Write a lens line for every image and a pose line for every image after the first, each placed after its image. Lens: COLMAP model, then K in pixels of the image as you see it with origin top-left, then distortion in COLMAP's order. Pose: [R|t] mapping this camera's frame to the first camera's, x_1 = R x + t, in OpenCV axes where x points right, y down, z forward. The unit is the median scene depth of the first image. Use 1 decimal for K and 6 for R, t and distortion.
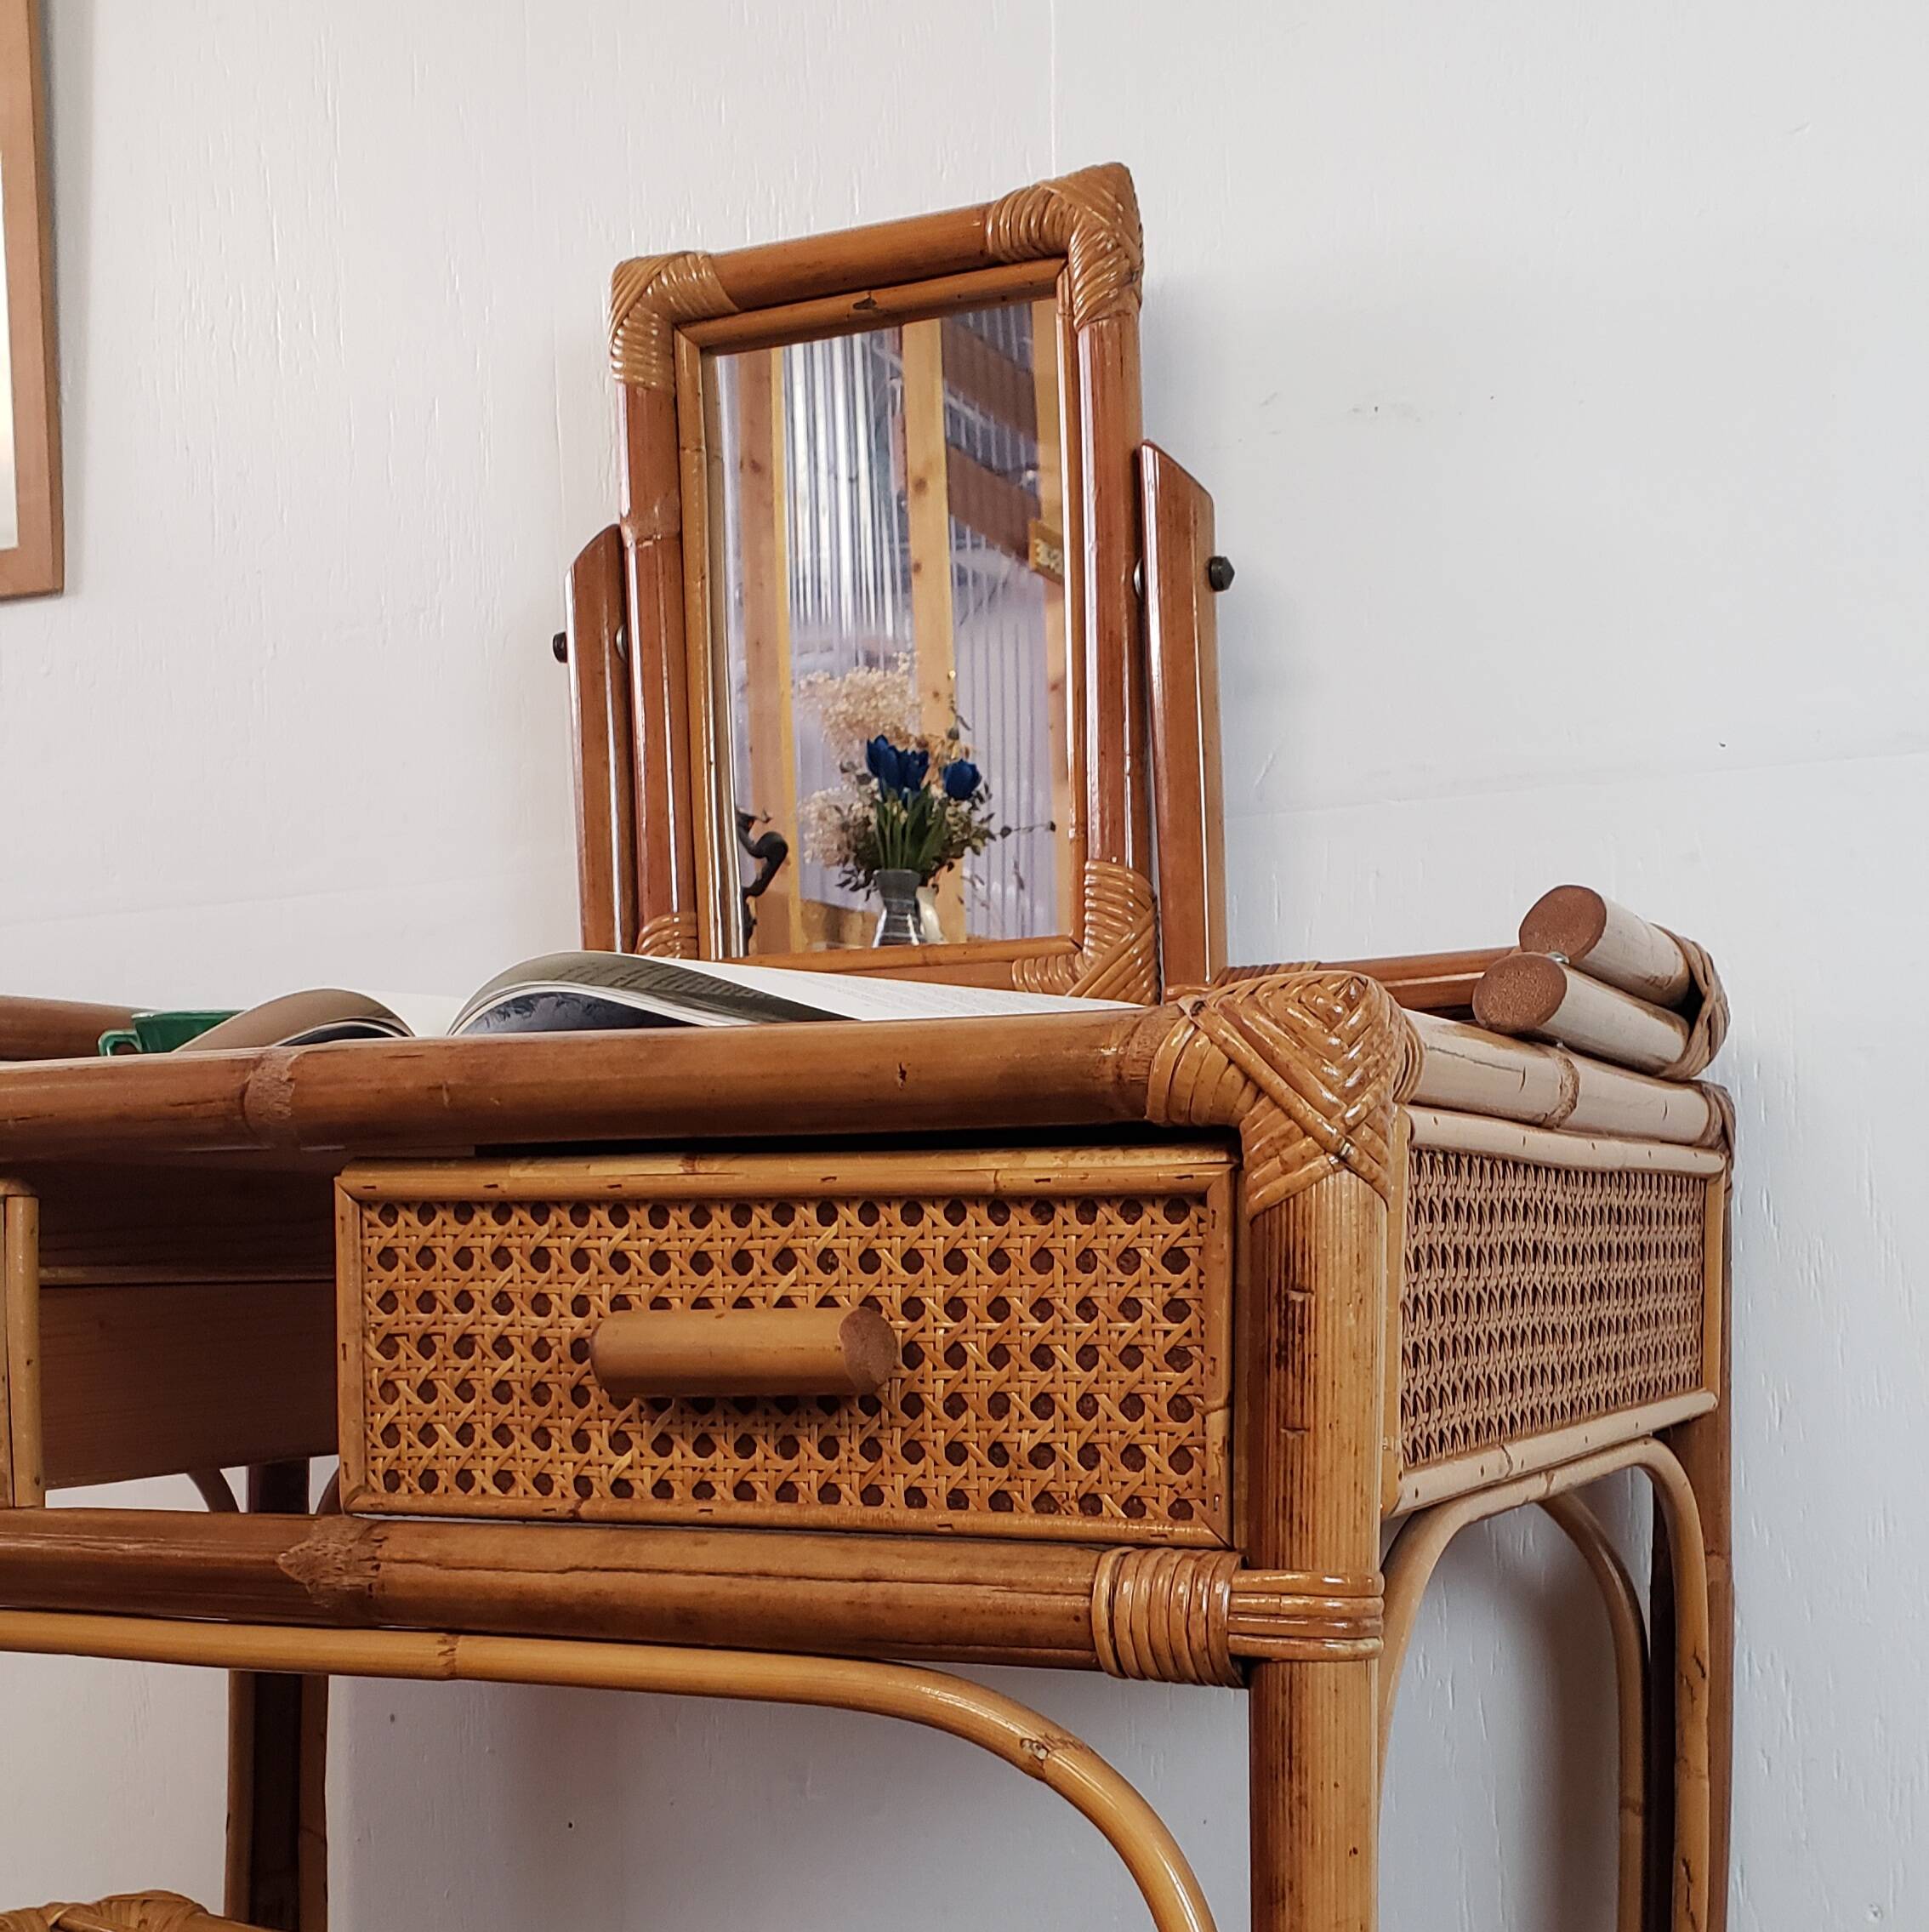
lens RADIAL K [[2601.7, 0, 1010.0], [0, 2601.7, 1449.2], [0, 0, 1]] dist [0.205273, -0.526546]
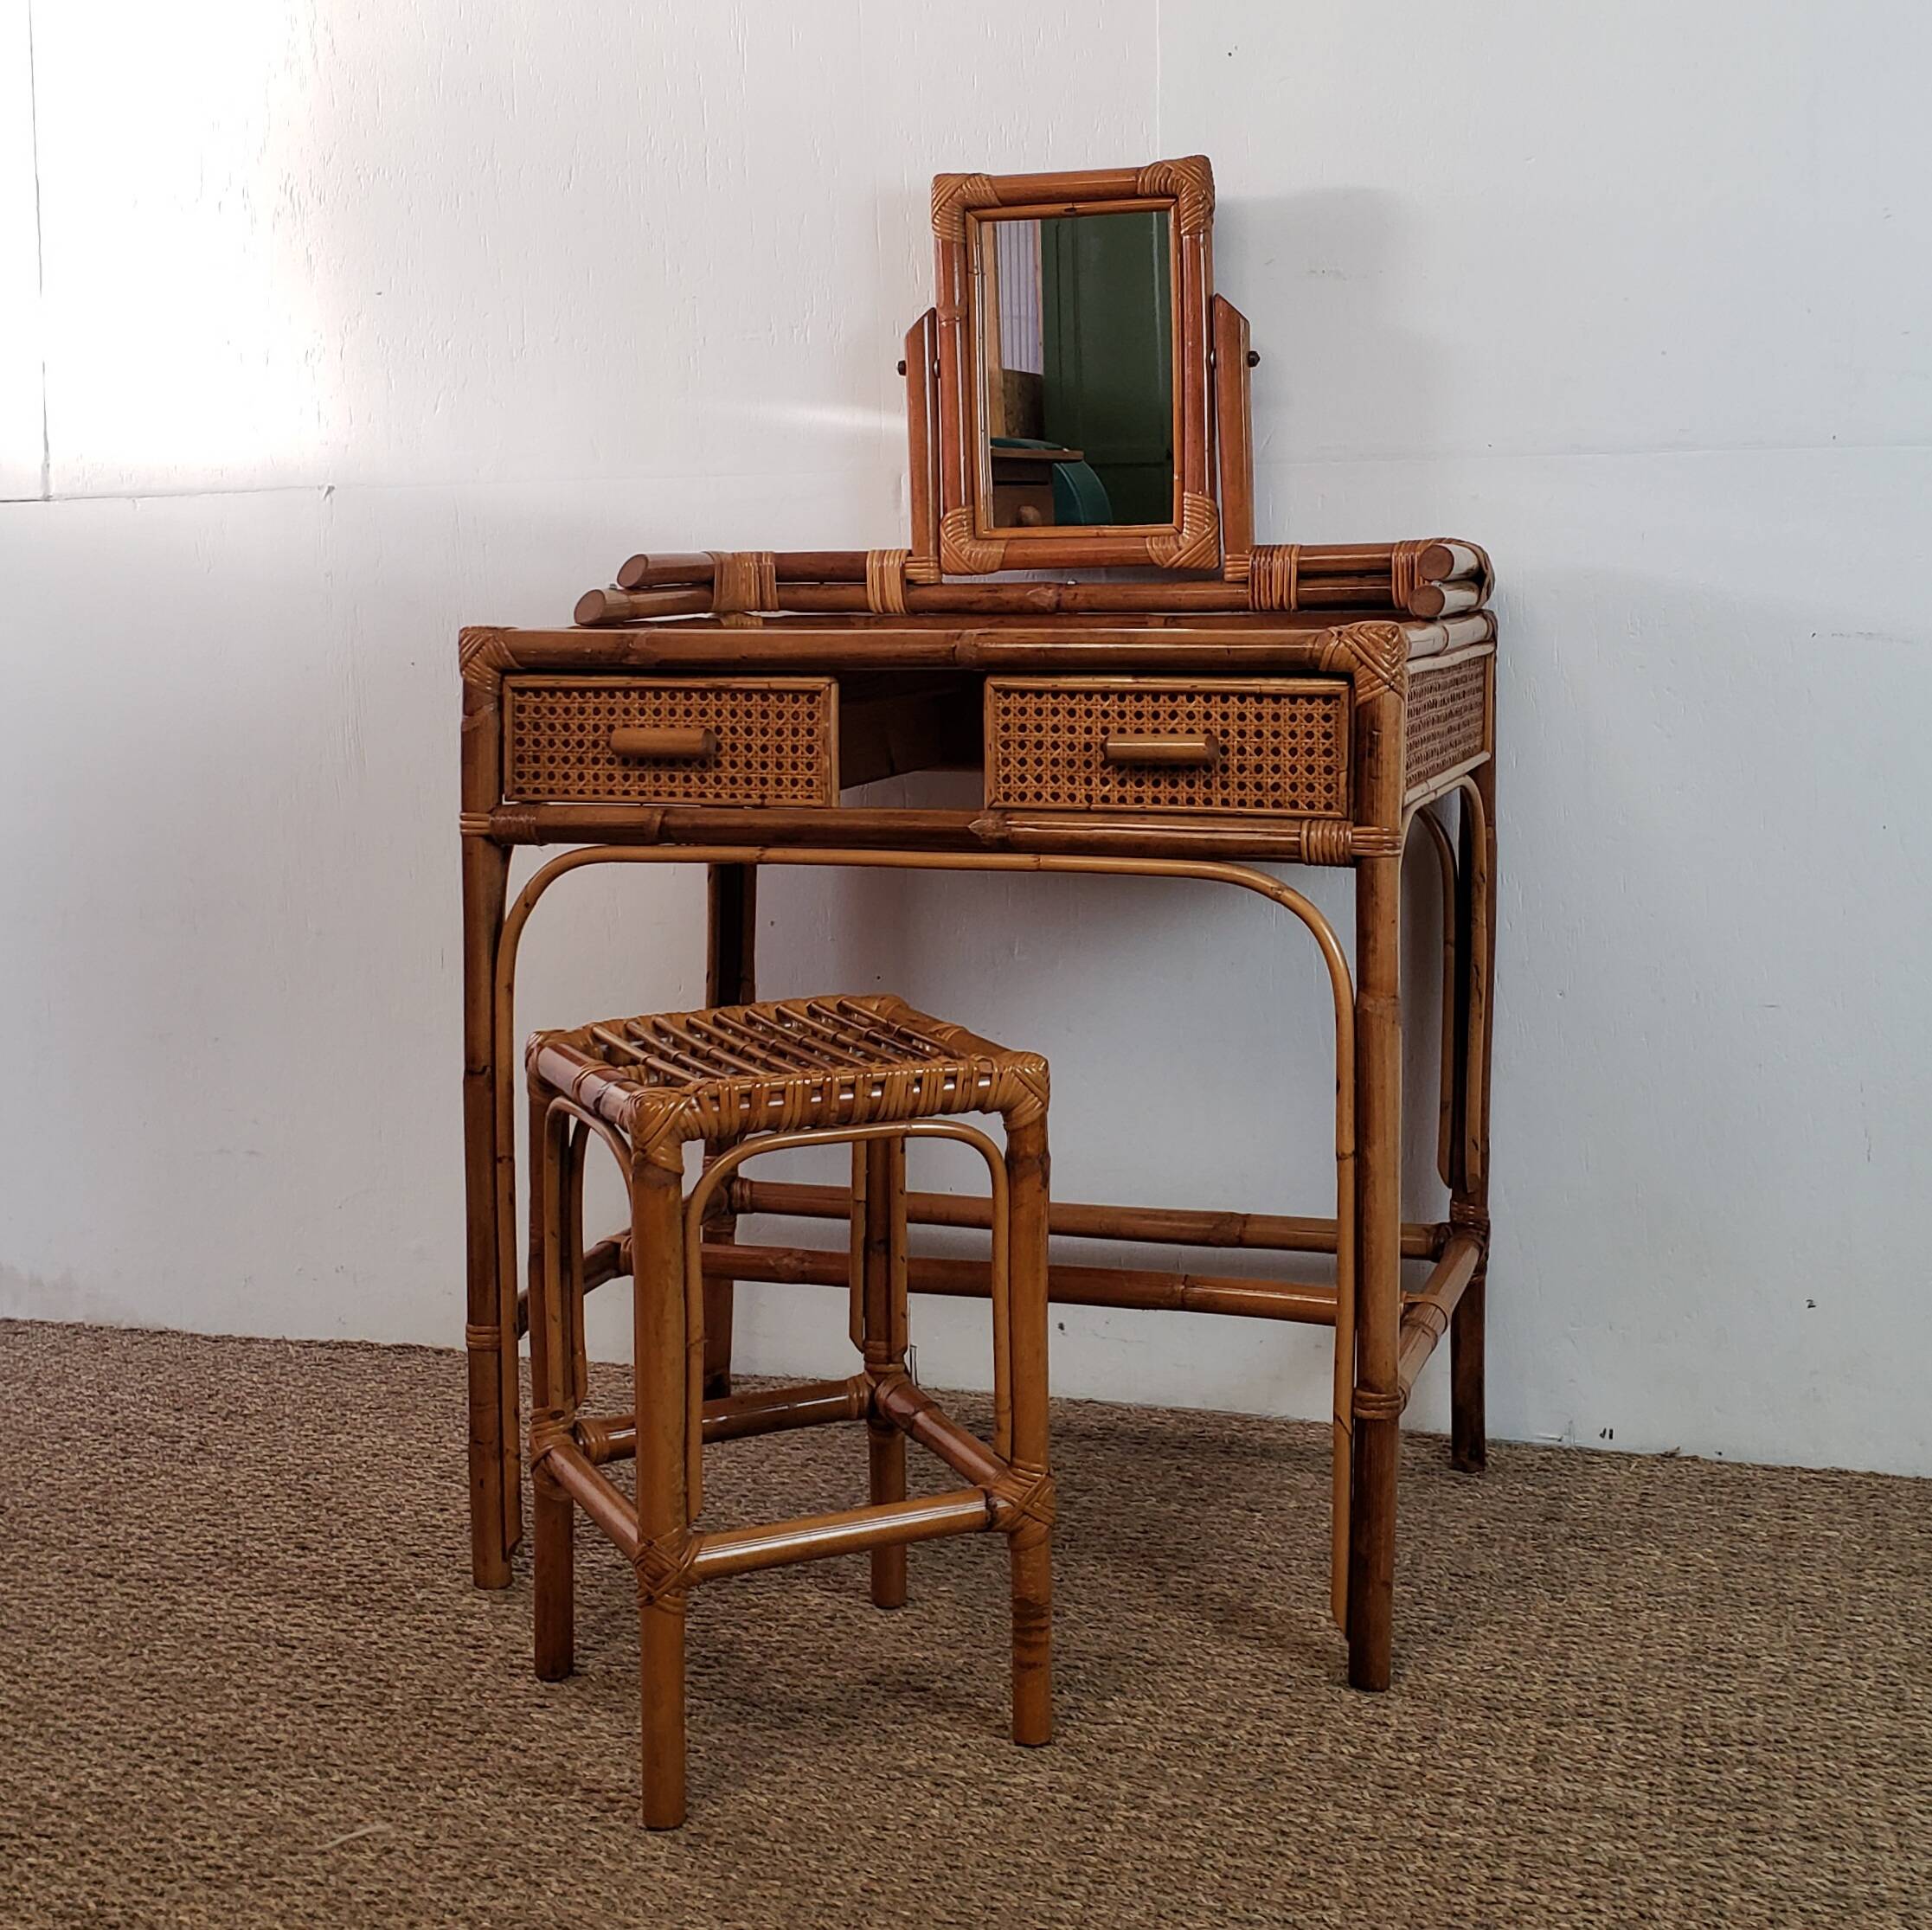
lens RADIAL K [[2601.8, 0, 942.8], [0, 2601.8, 815.8], [0, 0, 1]] dist [0.205273, -0.526546]
pose [[0.995467, -0.004530, 0.094999, -0.499300], [0.002250, 0.999707, 0.024091, -0.028628], [-0.095080, -0.023768, 0.995186, -1.437709]]
